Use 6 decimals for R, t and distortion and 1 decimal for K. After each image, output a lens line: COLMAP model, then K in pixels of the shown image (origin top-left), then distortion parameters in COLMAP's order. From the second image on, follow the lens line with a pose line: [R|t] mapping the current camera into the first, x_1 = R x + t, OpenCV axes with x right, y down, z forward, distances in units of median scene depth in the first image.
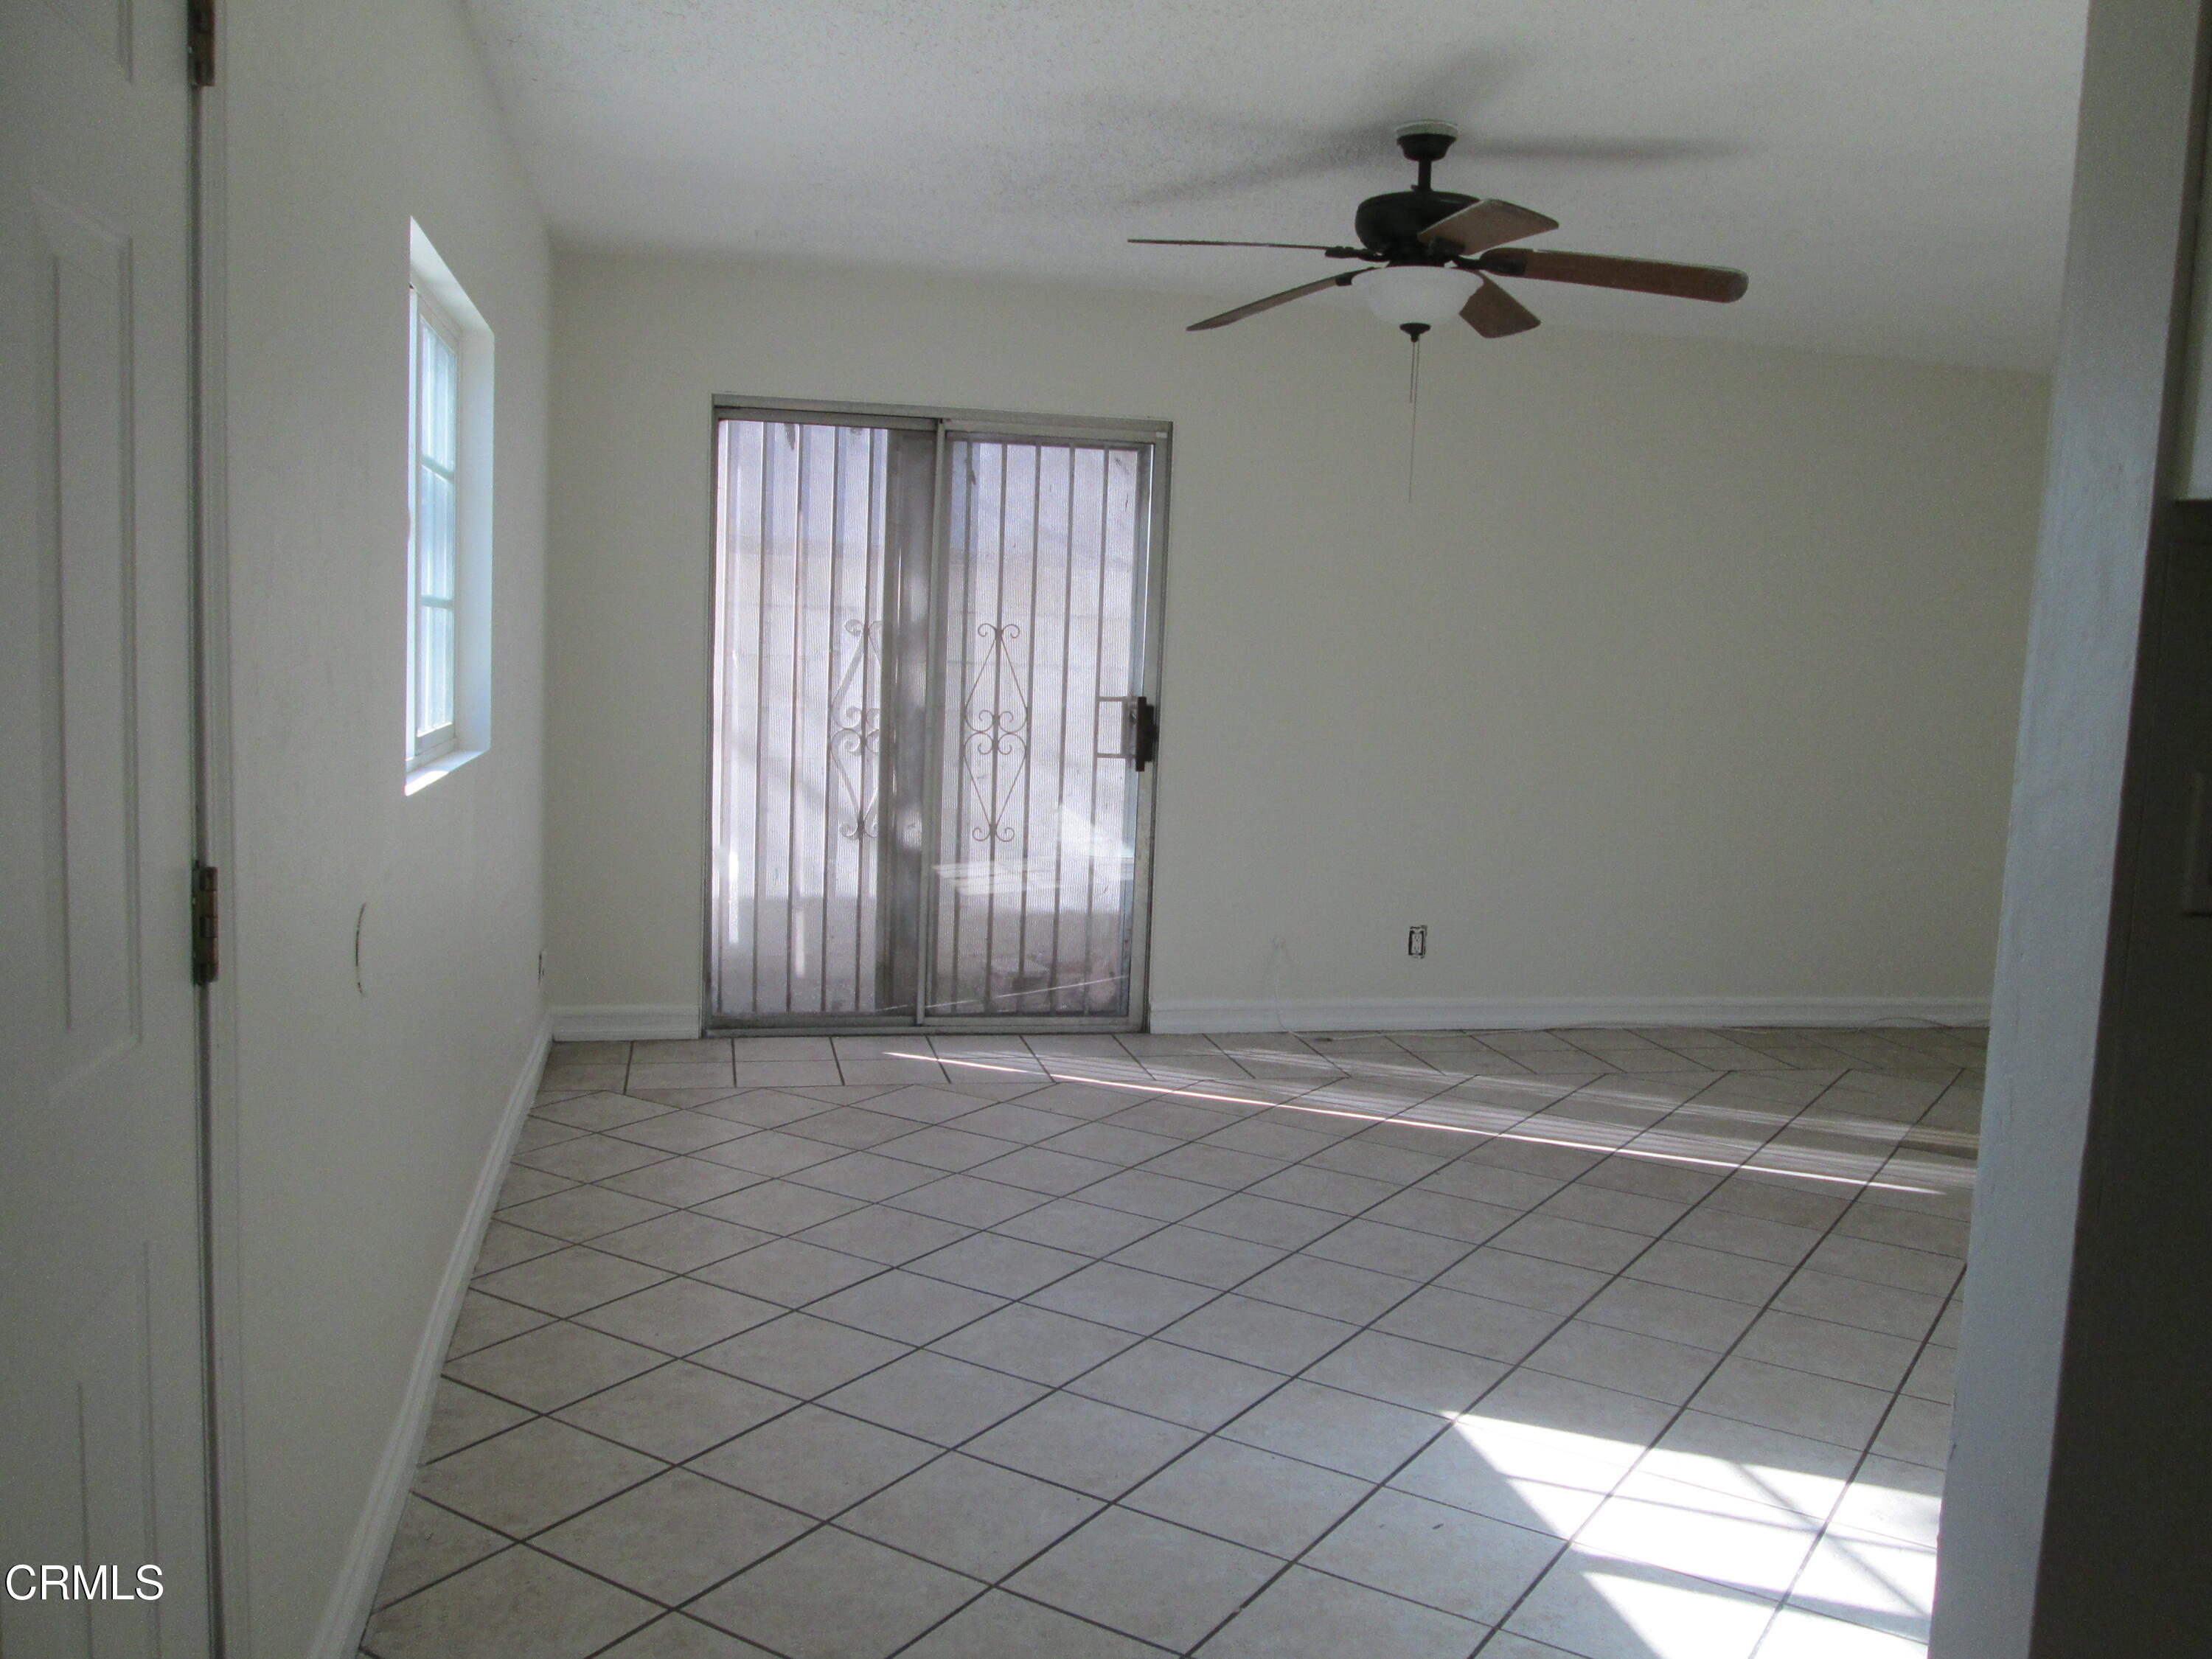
lens RADIAL K [[1832.2, 0, 1106.0], [0, 1832.2, 829.5], [0, 0, 1]] dist [-0.006740, -0.003758]
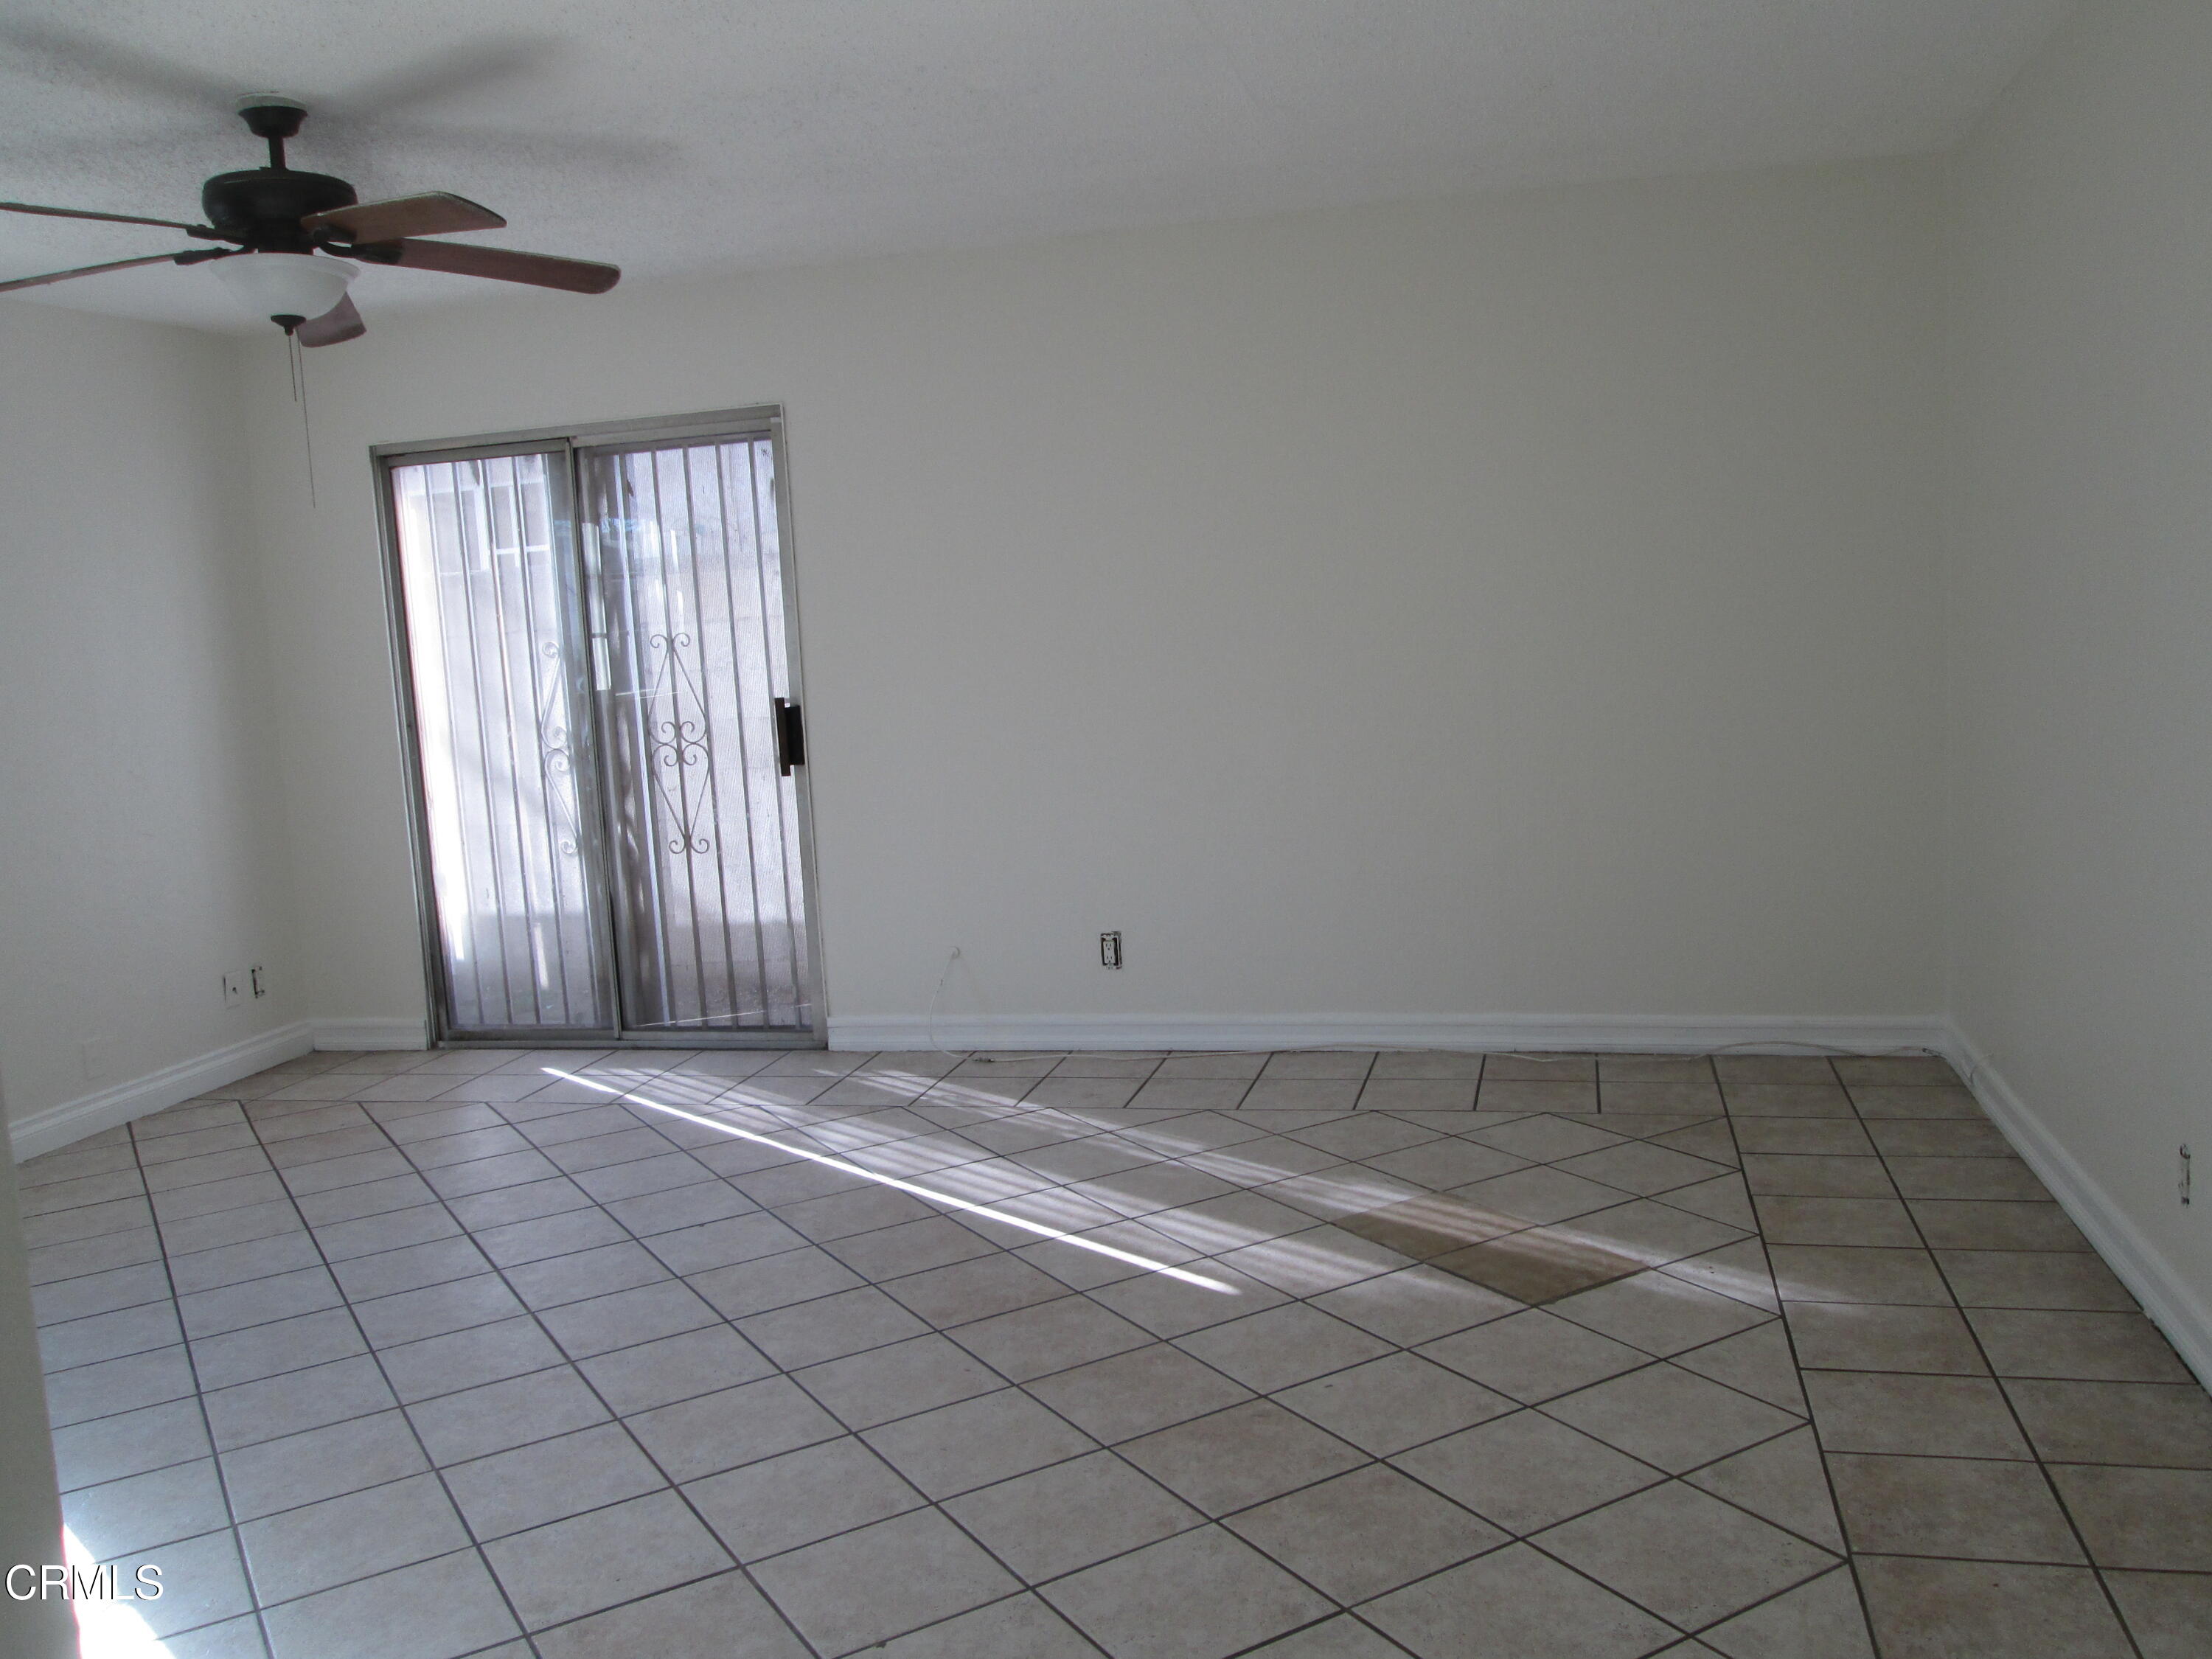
lens RADIAL K [[1862.7, 0, 1106.0], [0, 1862.7, 829.5], [0, 0, 1]] dist [-0.002451, -0.001723]
pose [[0.884152, -0.037501, -0.465692, 0.616417], [0.046115, 0.998911, 0.007114, -0.003169], [0.464918, -0.027765, 0.884918, 0.221283]]
